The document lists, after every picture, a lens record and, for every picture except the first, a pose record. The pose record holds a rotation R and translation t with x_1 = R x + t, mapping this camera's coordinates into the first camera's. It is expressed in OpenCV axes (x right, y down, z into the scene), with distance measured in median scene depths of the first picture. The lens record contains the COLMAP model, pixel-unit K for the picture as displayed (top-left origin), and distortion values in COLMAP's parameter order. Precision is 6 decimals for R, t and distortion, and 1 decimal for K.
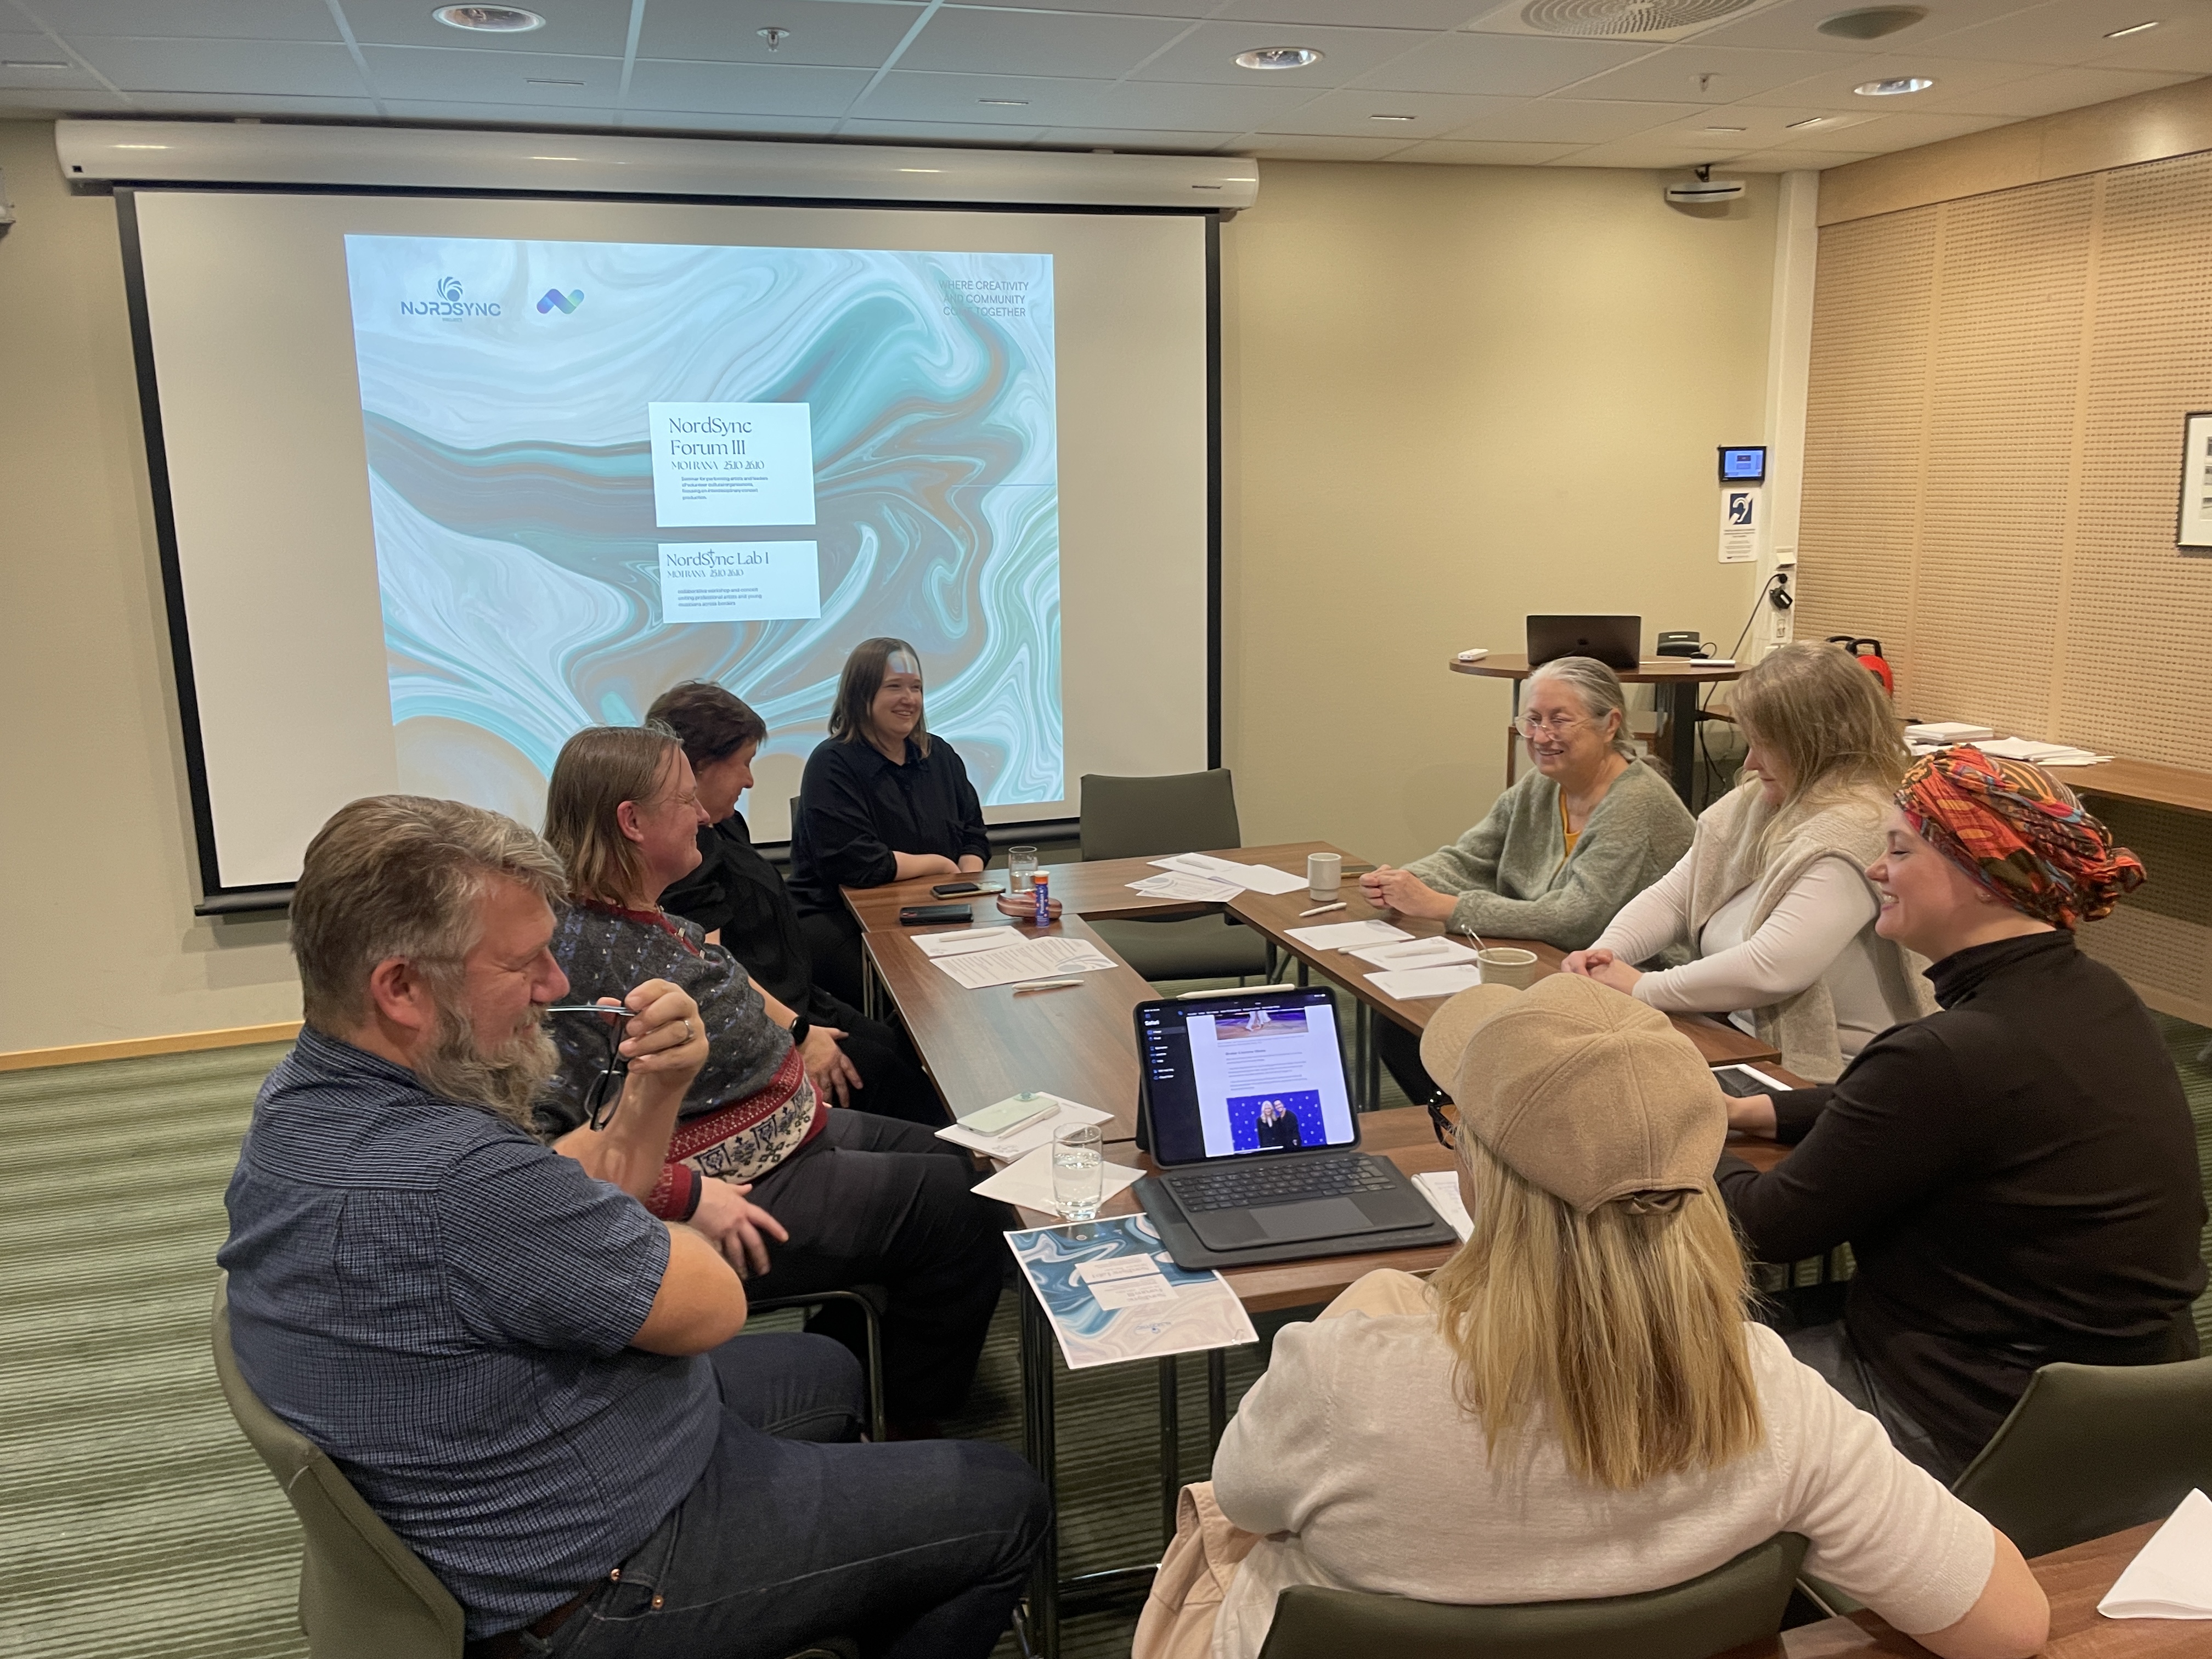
lens RADIAL K [[1668.7, 0, 1098.3], [0, 1668.7, 835.9], [0, 0, 1]] dist [0.074885, -0.098653]
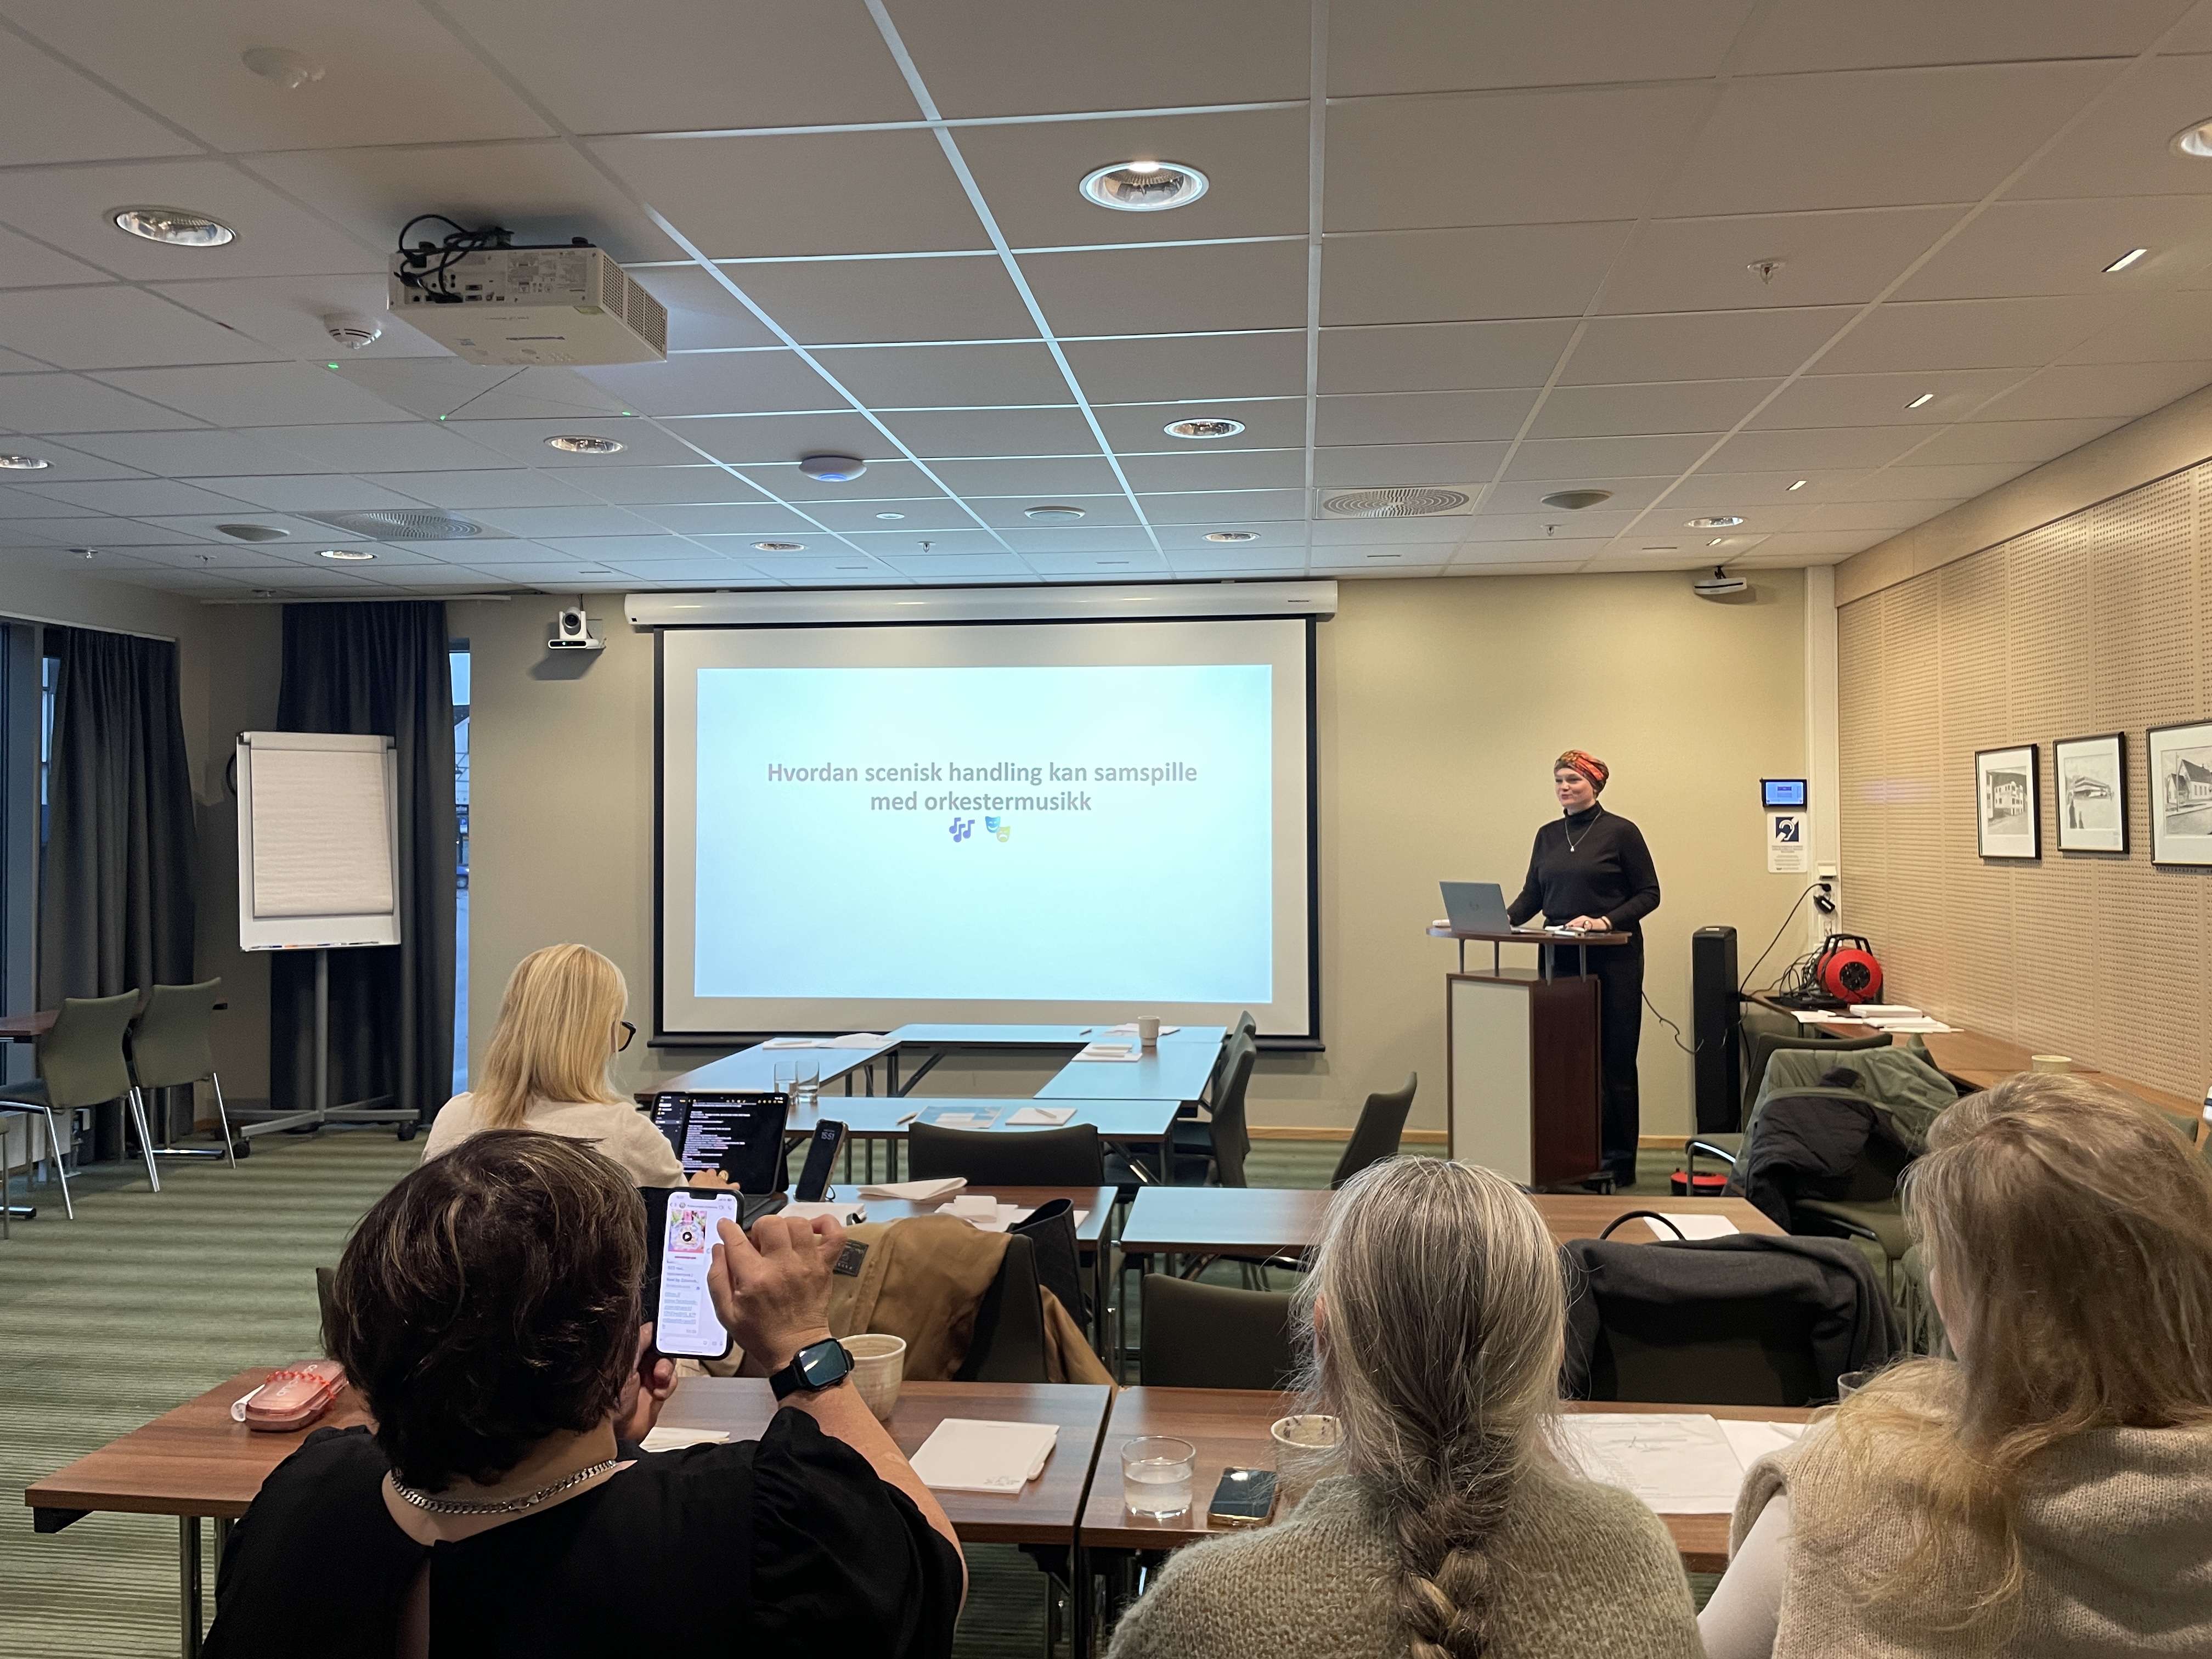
lens RADIAL K [[1668.7, 0, 1115.6], [0, 1668.7, 818.0], [0, 0, 1]] dist [0.074885, -0.098653]
pose [[0.920230, 0.016509, -0.391029, 0.493419], [-0.097744, 0.977144, -0.188772, 0.088262], [0.378976, 0.211934, 0.900812, -0.328656]]
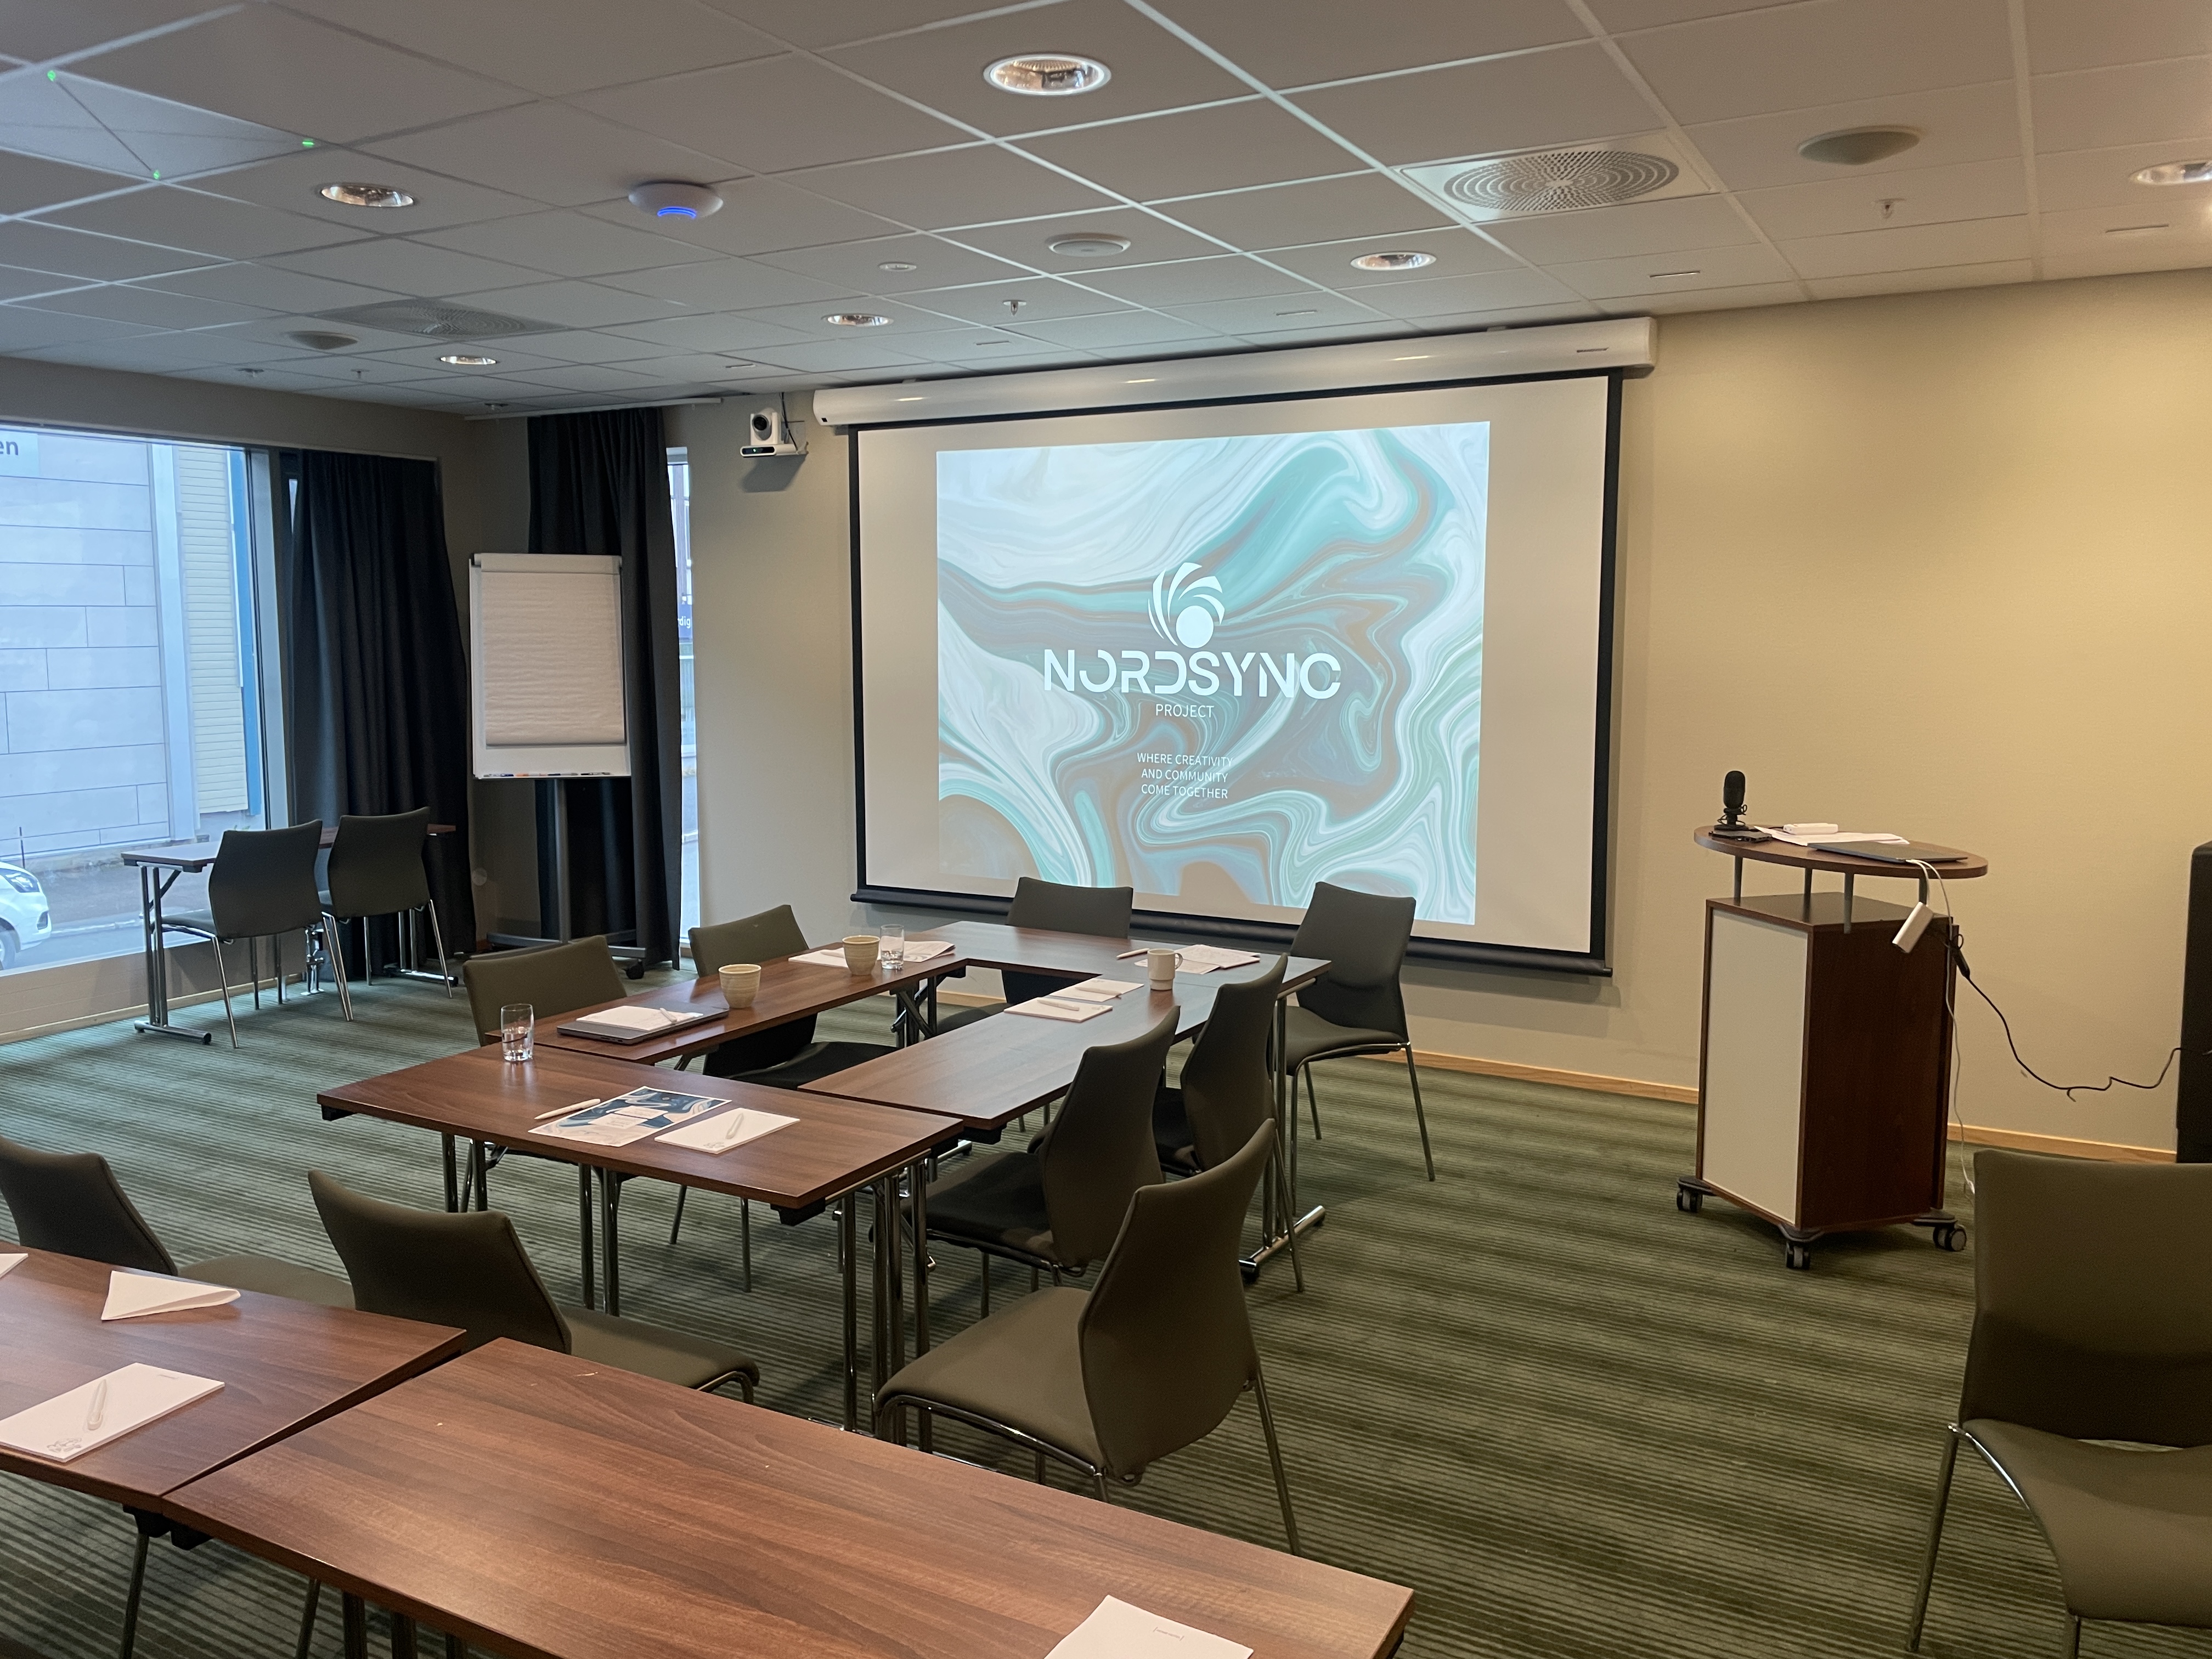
lens RADIAL K [[1668.7, 0, 1100.7], [0, 1668.7, 800.1], [0, 0, 1]] dist [0.074885, -0.098653]
pose [[0.692350, 0.098738, -0.714775, 0.628554], [-0.166444, 0.985733, -0.025055, -0.037995], [0.702103, 0.136316, 0.698906, 0.105521]]
